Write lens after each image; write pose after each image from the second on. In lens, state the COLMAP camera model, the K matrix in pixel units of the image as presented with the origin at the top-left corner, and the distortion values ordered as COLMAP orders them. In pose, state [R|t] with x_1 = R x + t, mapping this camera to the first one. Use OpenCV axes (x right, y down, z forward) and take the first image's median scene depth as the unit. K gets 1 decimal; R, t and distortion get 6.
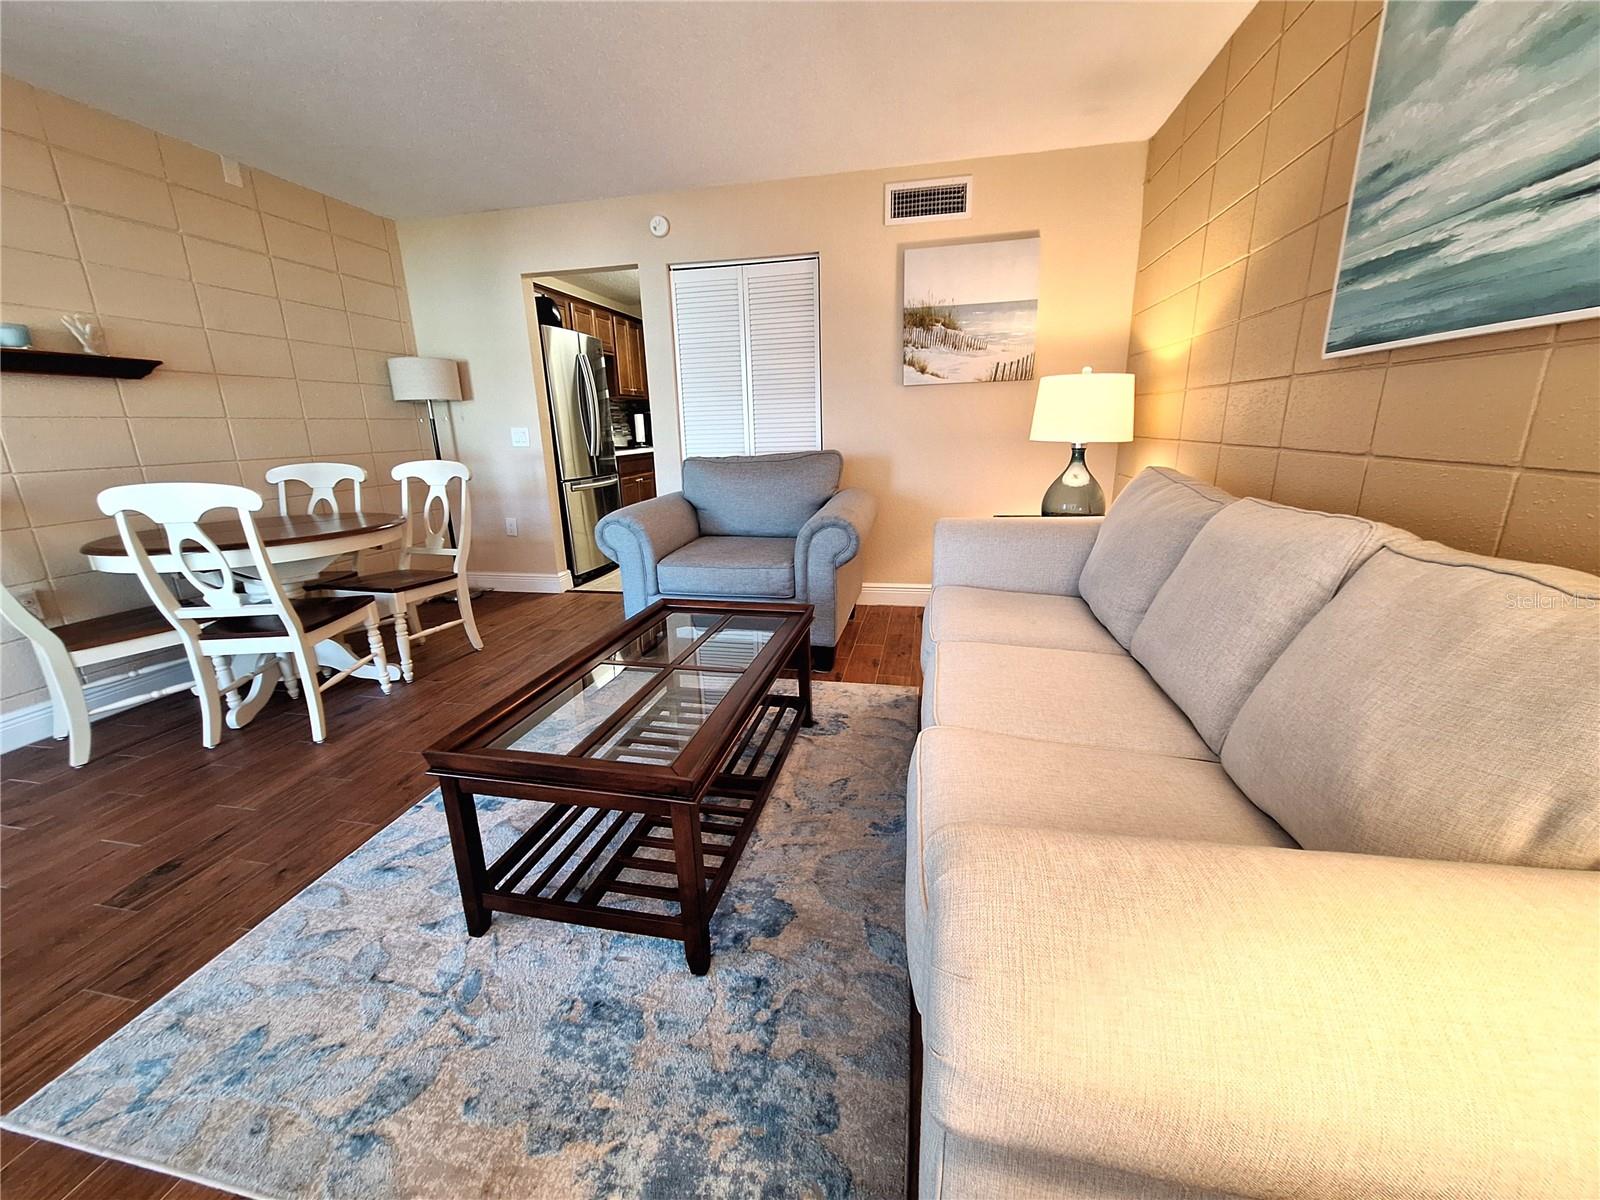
lens RADIAL K [[637.9, 0, 795.5], [0, 637.9, 596.7], [0, 0, 1]] dist [0.004017, -0.000369]
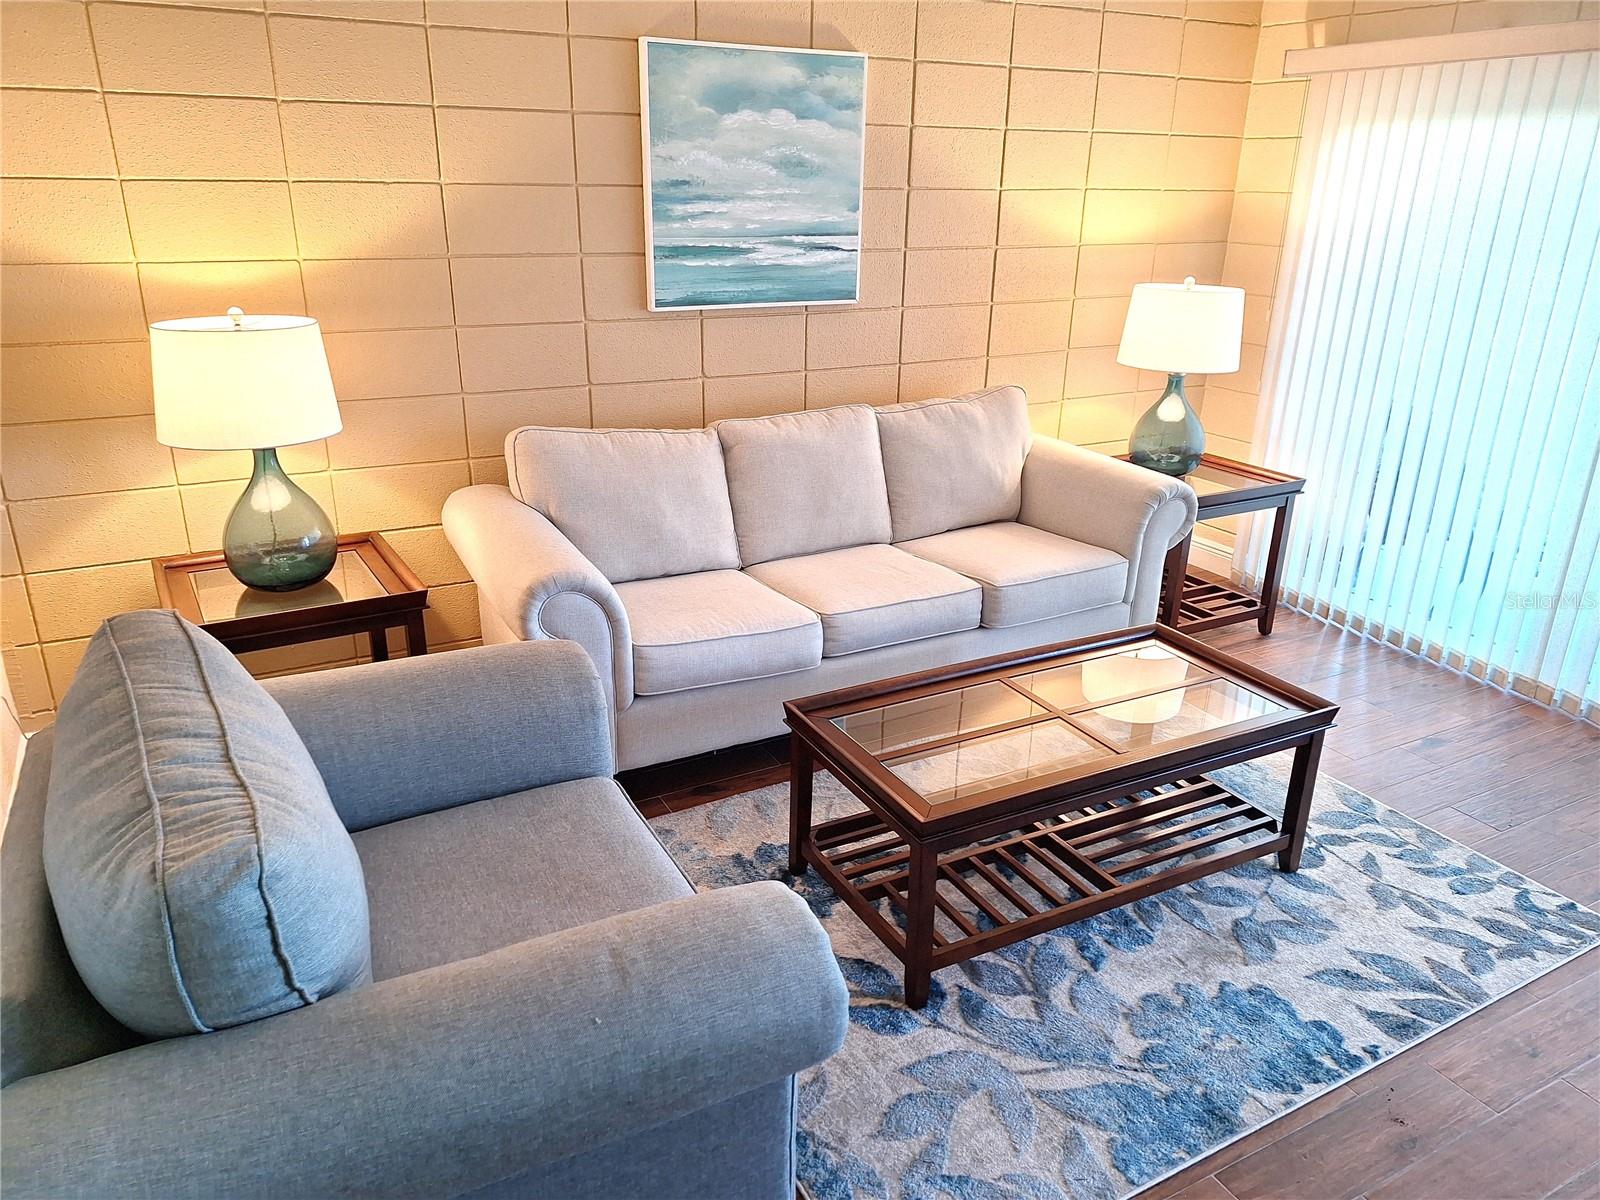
lens RADIAL K [[1118.9, 0, 794.9], [0, 1118.9, 600.4], [0, 0, 1]] dist [0.068082, -0.022461]
pose [[-0.651666, -0.258483, 0.713104, -1.167375], [0.197298, 0.850017, 0.488410, -0.974607], [-0.732397, 0.458974, -0.502929, 2.310365]]
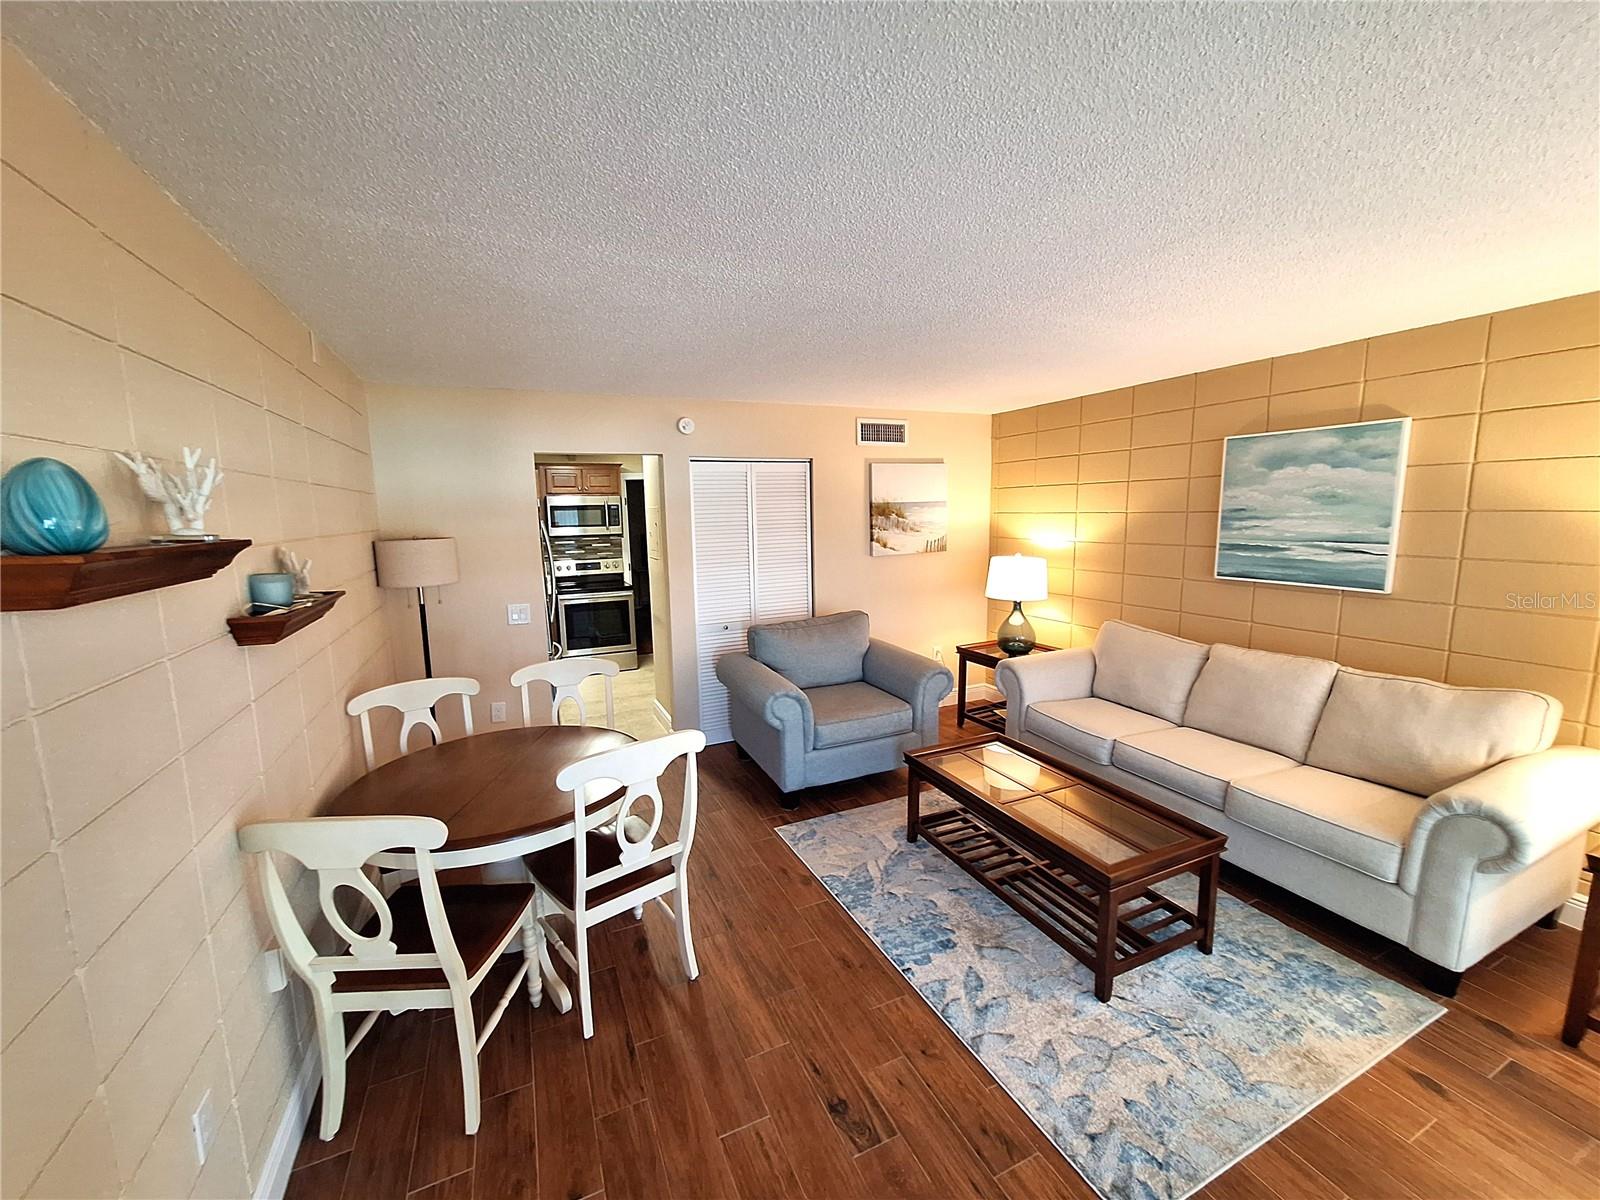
lens RADIAL K [[637.9, 0, 797.8], [0, 637.9, 600.4], [0, 0, 1]] dist [0.004017, -0.000369]
pose [[0.799690, -0.076190, 0.595559, -1.783716], [0.154974, 0.984497, -0.082145, -0.357596], [-0.580068, 0.157987, 0.799101, 0.074990]]
